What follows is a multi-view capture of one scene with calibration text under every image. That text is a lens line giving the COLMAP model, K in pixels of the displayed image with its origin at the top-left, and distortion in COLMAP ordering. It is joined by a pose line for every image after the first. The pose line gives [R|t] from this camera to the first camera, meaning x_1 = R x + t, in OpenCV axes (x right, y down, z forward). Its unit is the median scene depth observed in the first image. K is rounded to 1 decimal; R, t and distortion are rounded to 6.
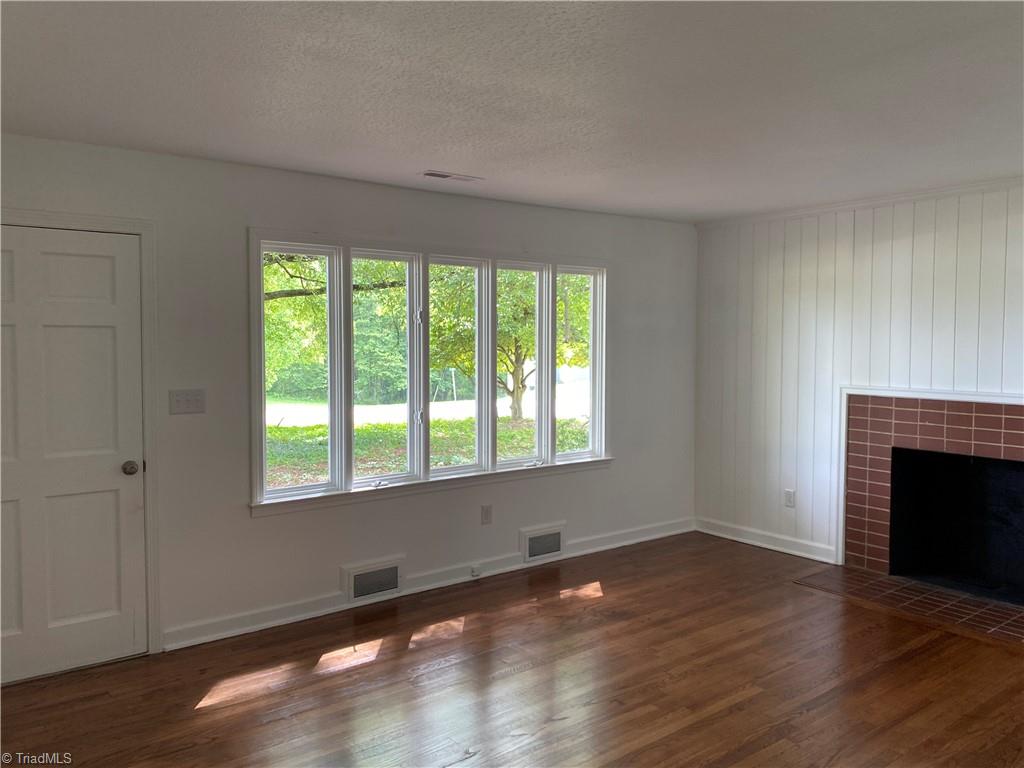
lens RADIAL K [[788.9, 0, 520.2], [0, 788.9, 379.8], [0, 0, 1]] dist [0.038538, -0.046946]
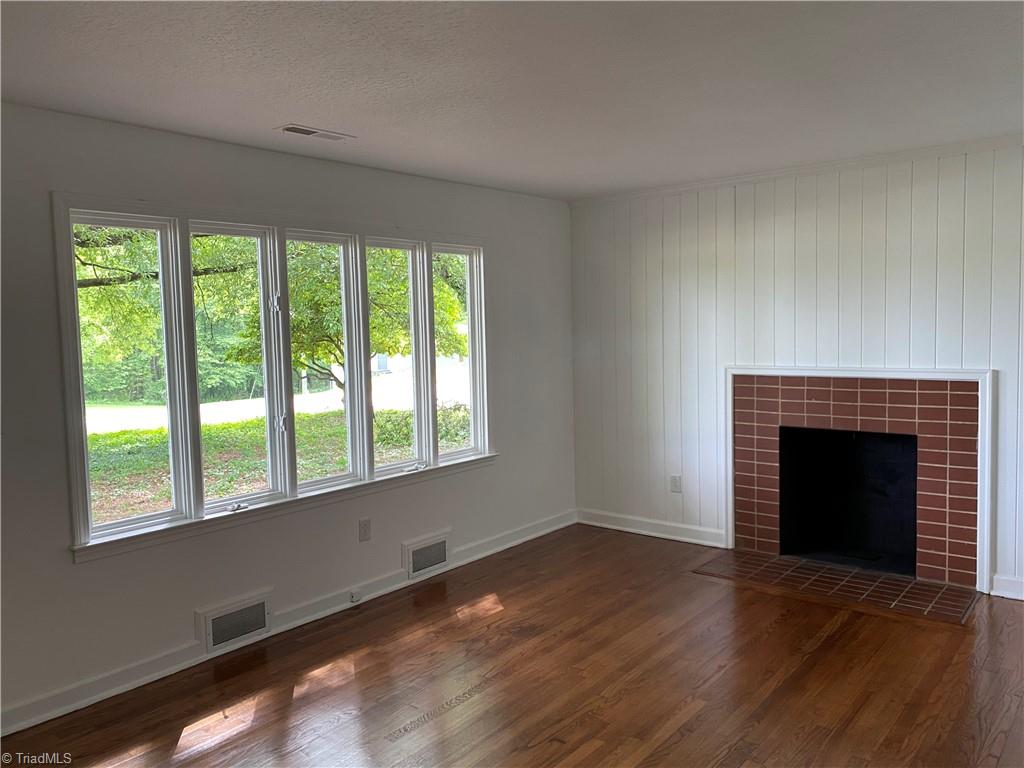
lens RADIAL K [[788.9, 0, 522.1], [0, 788.9, 383.7], [0, 0, 1]] dist [0.038538, -0.046946]
pose [[0.973768, -0.043735, 0.223300, -0.065349], [0.039037, 0.998915, 0.025413, -0.006262], [-0.224169, -0.016030, 0.974418, 0.119051]]
